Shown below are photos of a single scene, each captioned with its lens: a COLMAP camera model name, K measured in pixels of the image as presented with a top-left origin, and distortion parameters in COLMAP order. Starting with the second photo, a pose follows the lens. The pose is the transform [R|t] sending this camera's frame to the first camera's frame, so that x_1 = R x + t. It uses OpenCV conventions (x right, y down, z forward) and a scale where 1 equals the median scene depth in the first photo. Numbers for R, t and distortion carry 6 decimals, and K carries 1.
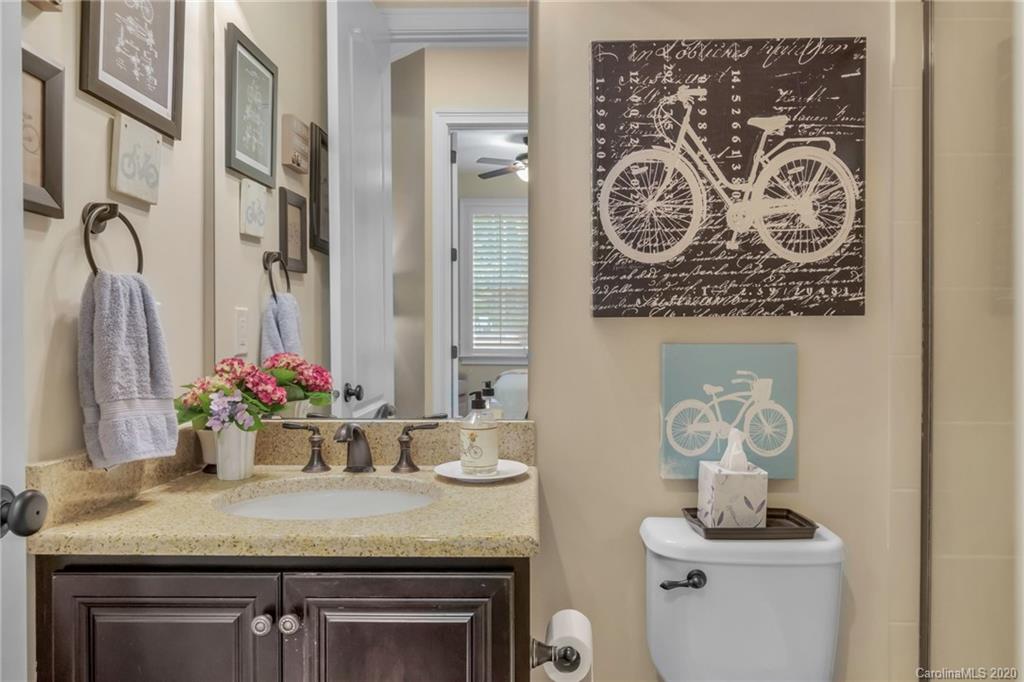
lens RADIAL K [[612.7, 0, 549.6], [0, 612.7, 347.0], [0, 0, 1]] dist [-0.006997, -0.000387]
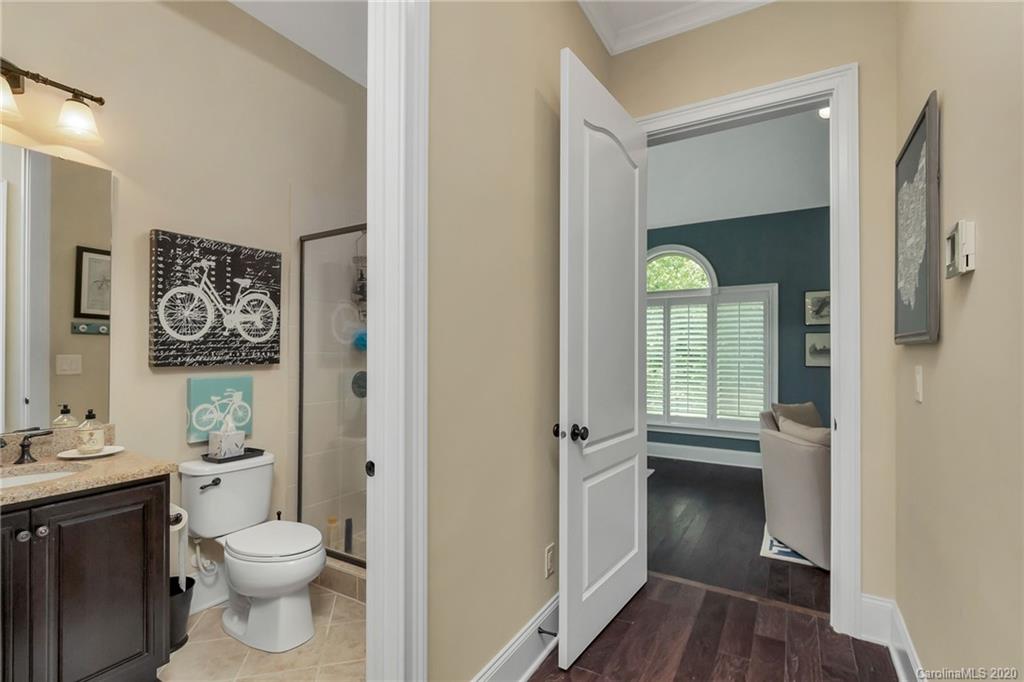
lens RADIAL K [[532.8, 0, 510.6], [0, 532.8, 345.2], [0, 0, 1]] dist [-0.001468, -0.000875]
pose [[0.532400, 0.003074, 0.846488, -0.800352], [-0.002483, 0.999995, -0.002070, -0.122526], [-0.846490, -0.001000, 0.532404, -0.925171]]
